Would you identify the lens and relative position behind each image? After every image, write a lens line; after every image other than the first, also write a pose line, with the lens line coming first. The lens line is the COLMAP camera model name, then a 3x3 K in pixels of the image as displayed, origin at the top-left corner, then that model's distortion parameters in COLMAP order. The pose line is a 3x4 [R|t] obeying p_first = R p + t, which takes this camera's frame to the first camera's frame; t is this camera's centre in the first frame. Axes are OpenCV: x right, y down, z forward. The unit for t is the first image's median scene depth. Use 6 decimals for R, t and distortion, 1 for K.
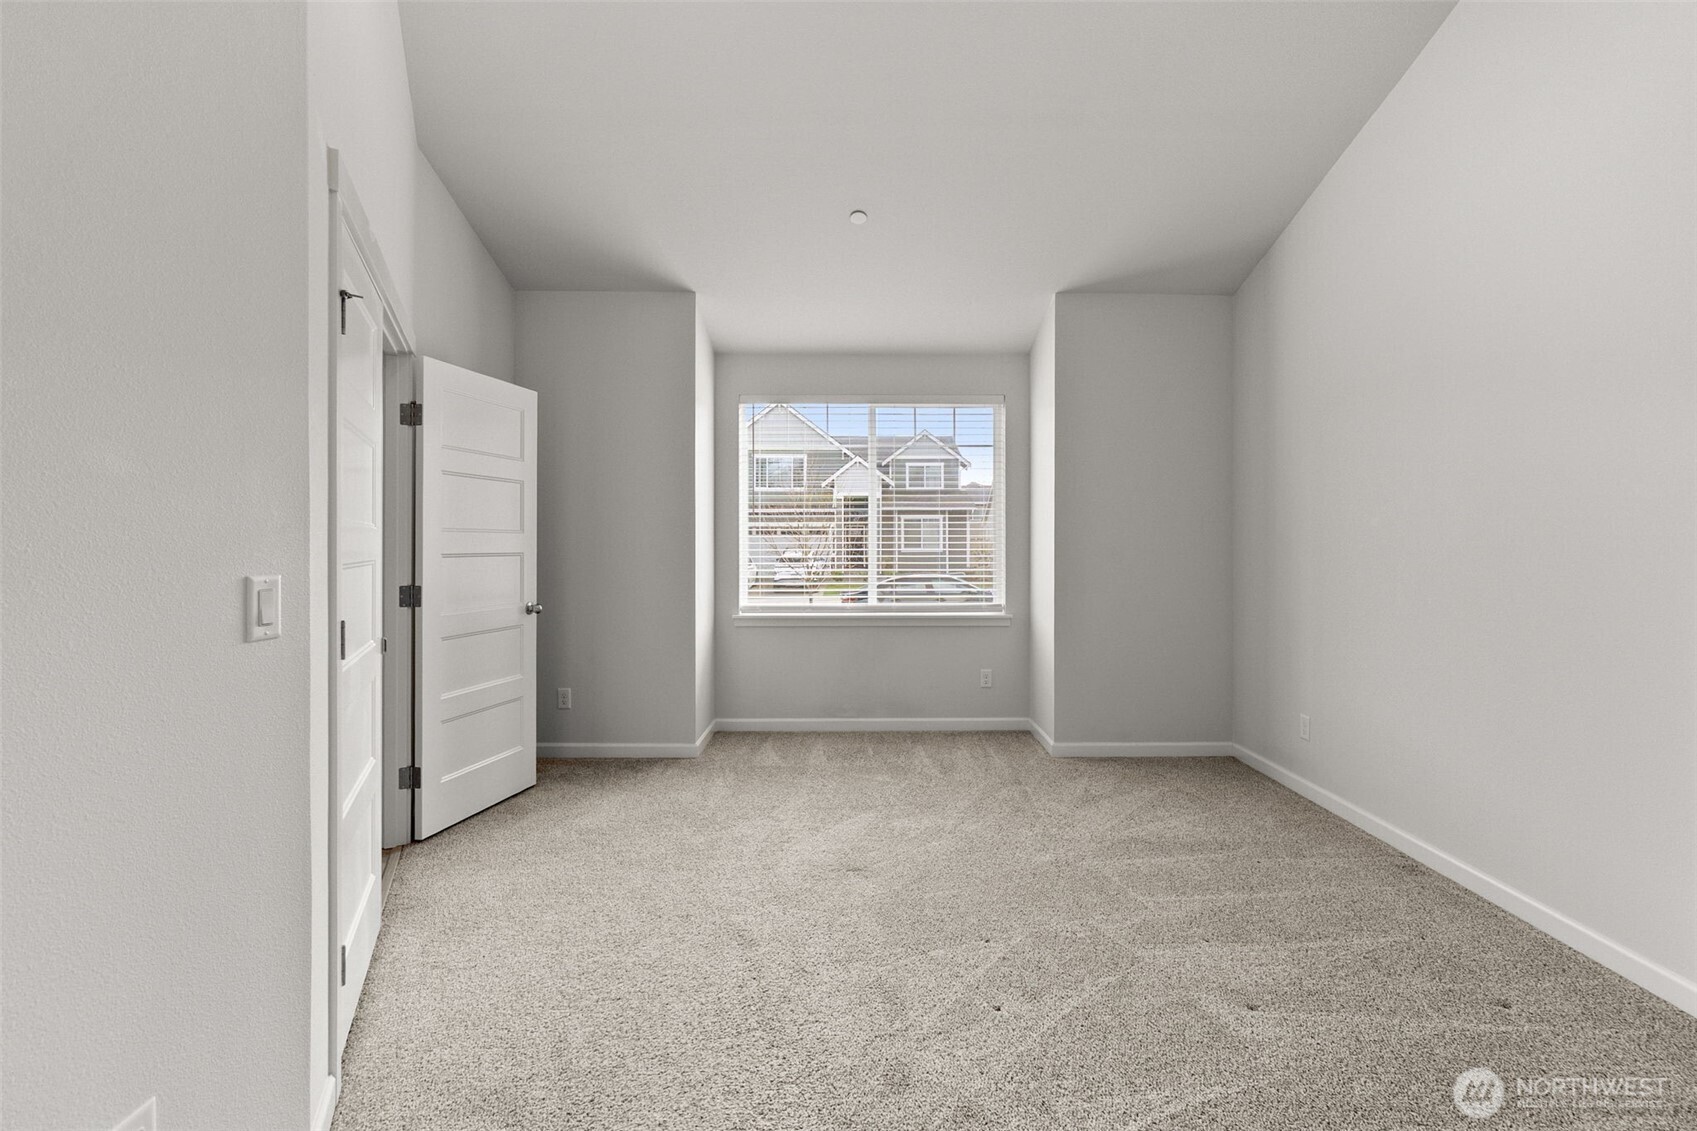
lens RADIAL K [[794.1, 0, 846.5], [0, 794.1, 549.4], [0, 0, 1]] dist [-0.001457, -0.000312]
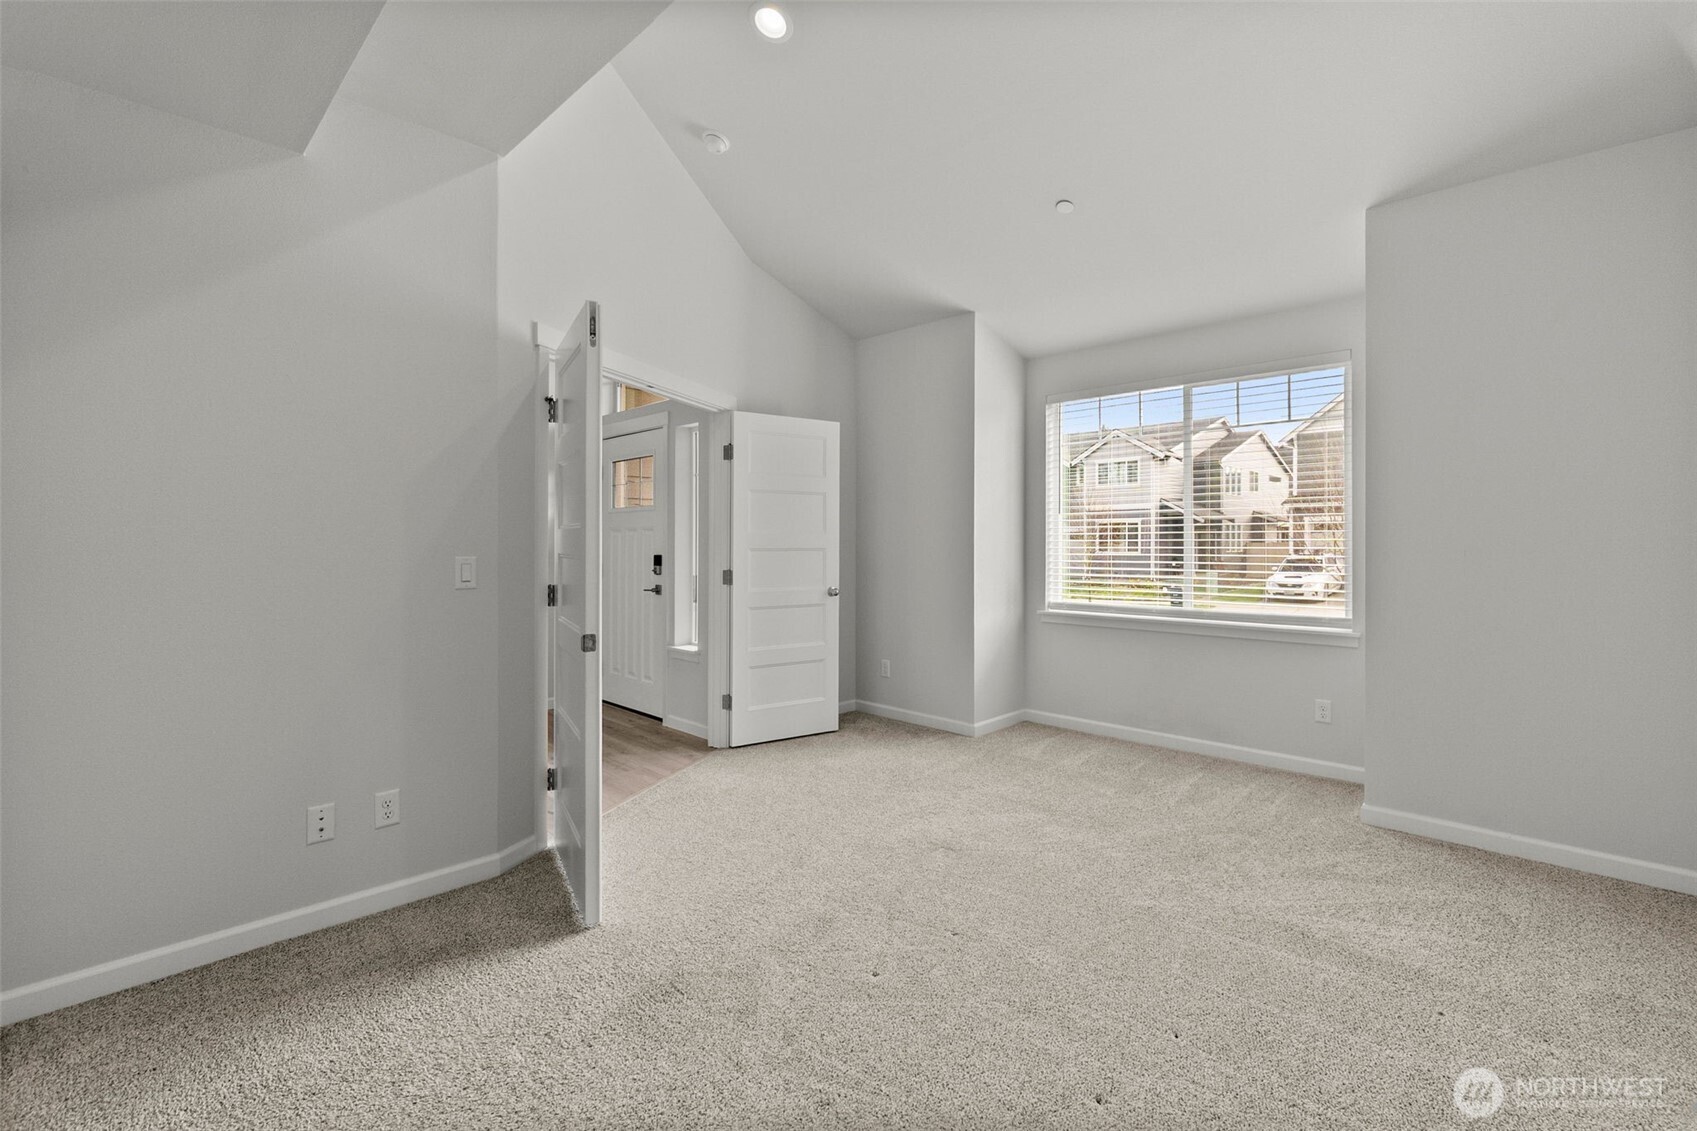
lens RADIAL K [[794.1, 0, 846.5], [0, 794.1, 549.4], [0, 0, 1]] dist [-0.001457, -0.000312]
pose [[0.676982, 0.005645, -0.735978, 0.555335], [-0.005106, 0.999983, 0.002973, 0.001809], [0.735982, 0.001745, 0.676999, 0.145452]]
